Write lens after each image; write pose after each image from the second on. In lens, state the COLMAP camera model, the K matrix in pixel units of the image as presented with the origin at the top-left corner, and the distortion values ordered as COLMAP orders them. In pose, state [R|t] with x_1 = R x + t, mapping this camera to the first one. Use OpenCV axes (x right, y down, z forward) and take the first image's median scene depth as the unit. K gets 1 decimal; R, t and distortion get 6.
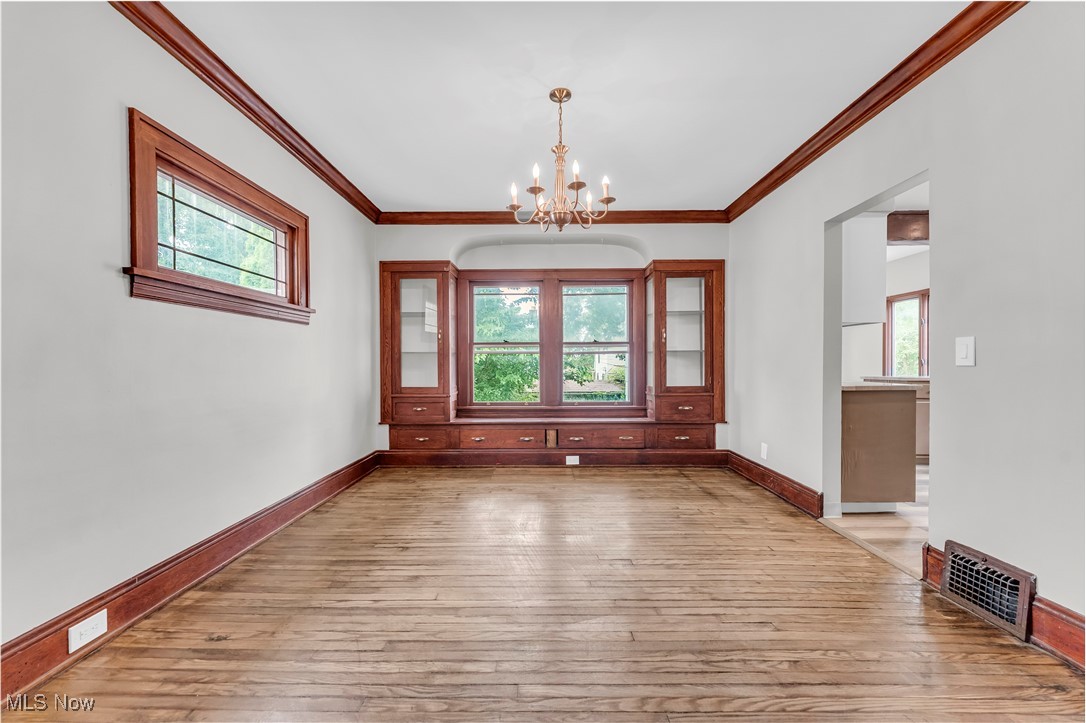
lens RADIAL K [[432.5, 0, 534.5], [0, 432.5, 367.2], [0, 0, 1]] dist [-0.000931, -0.000521]
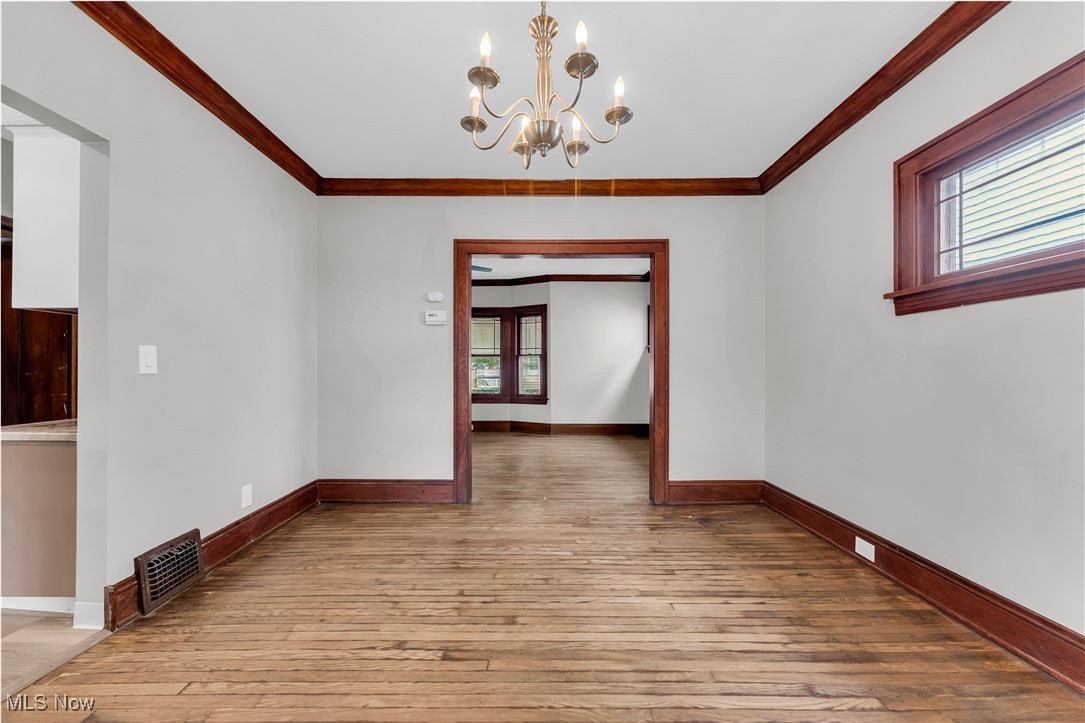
lens RADIAL K [[431.4, 0, 535.1], [0, 431.4, 366.9], [0, 0, 1]] dist [-0.000771, -0.000722]
pose [[-0.999969, 0.001717, -0.007688, 0.087105], [0.001692, 0.999993, 0.003328, -0.019661], [0.007694, 0.003315, -0.999965, 1.847271]]
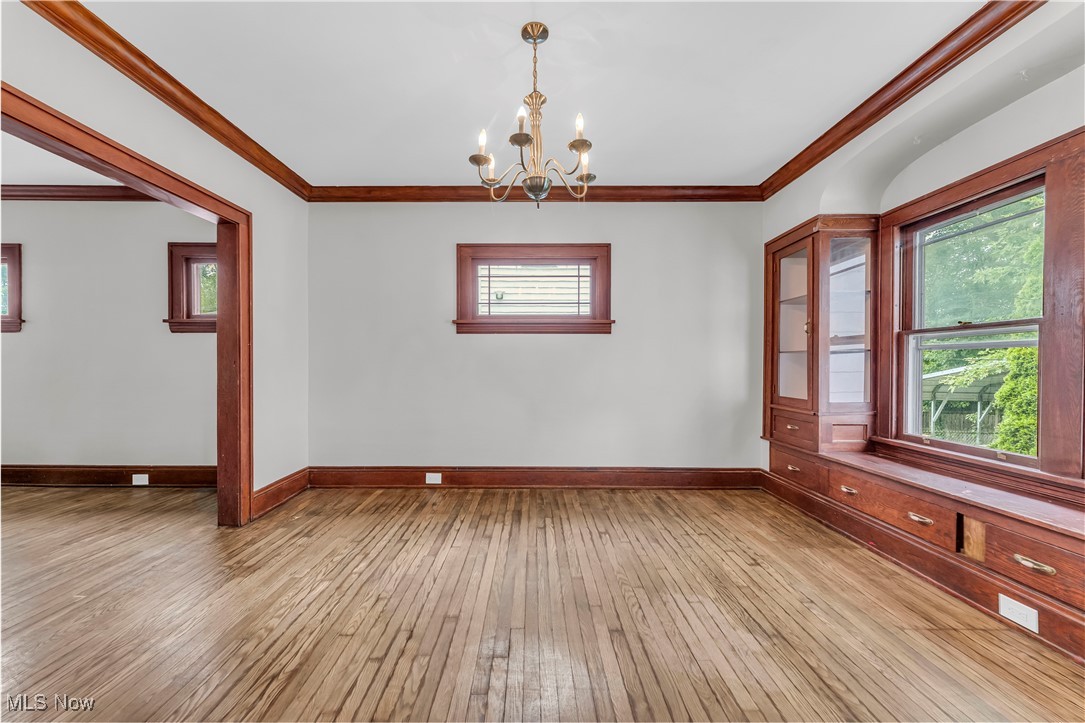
lens RADIAL K [[431.4, 0, 535.1], [0, 431.4, 366.9], [0, 0, 1]] dist [-0.000771, -0.000722]
pose [[0.010878, 0.008437, -0.999905, 0.985904], [-0.011447, 0.999900, 0.008312, -0.018308], [0.999875, 0.011356, 0.010974, 1.133641]]
